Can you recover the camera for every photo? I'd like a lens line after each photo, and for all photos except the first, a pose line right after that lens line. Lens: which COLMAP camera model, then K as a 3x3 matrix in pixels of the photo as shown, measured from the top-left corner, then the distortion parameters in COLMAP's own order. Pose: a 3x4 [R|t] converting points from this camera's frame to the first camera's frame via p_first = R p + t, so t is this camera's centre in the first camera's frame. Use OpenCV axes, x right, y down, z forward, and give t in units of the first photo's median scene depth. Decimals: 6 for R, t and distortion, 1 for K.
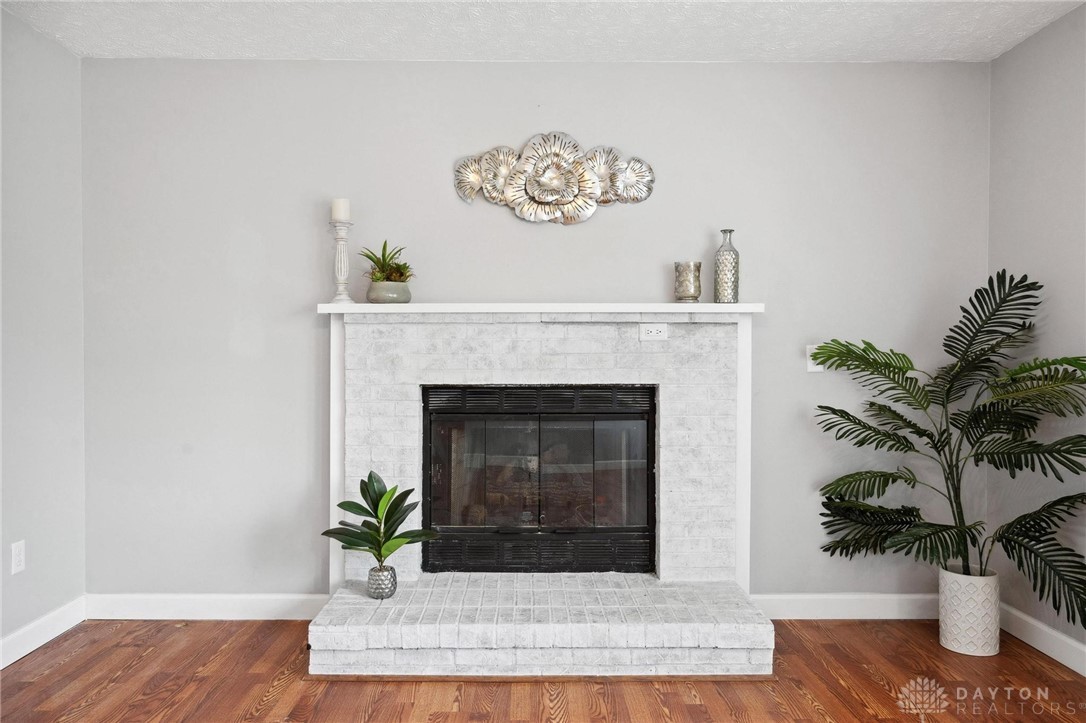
lens RADIAL K [[787.0, 0, 543.0], [0, 787.0, 361.5], [0, 0, 1]] dist [0.010325, 0.005862]
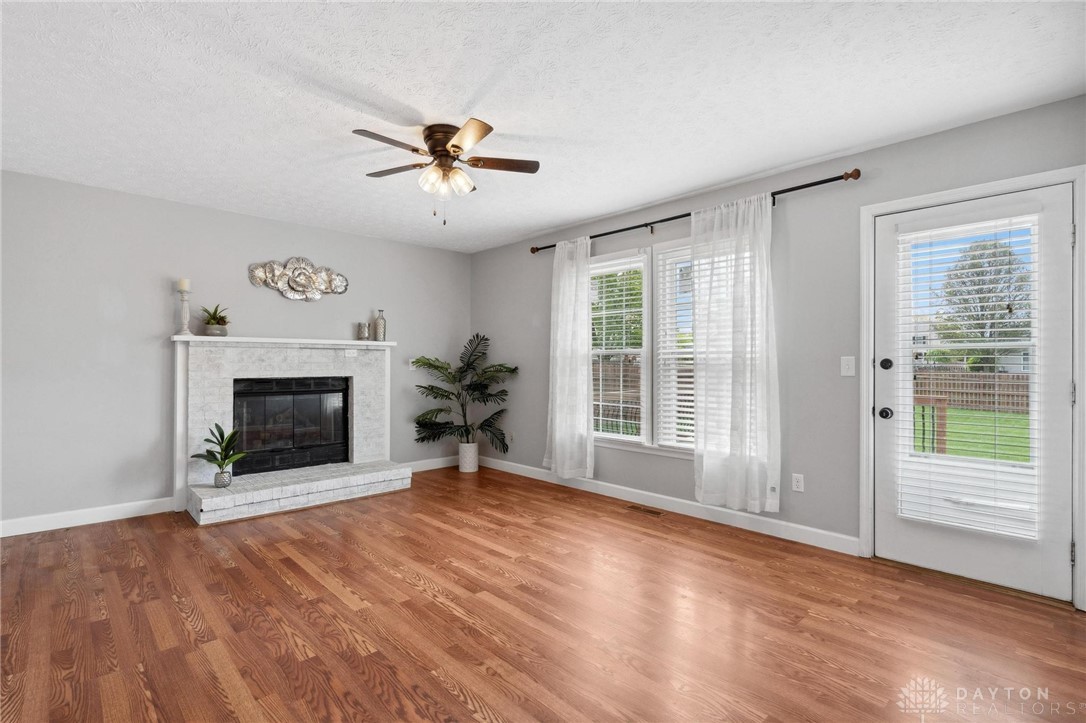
lens RADIAL K [[515.5, 0, 543.0], [0, 515.5, 361.5], [0, 0, 1]] dist [0.000658, -0.000076]
pose [[0.721638, 0.002853, 0.692265, -0.484743], [0.006642, 0.999917, -0.011044, 0.006455], [-0.692239, 0.012568, 0.721559, -0.446724]]
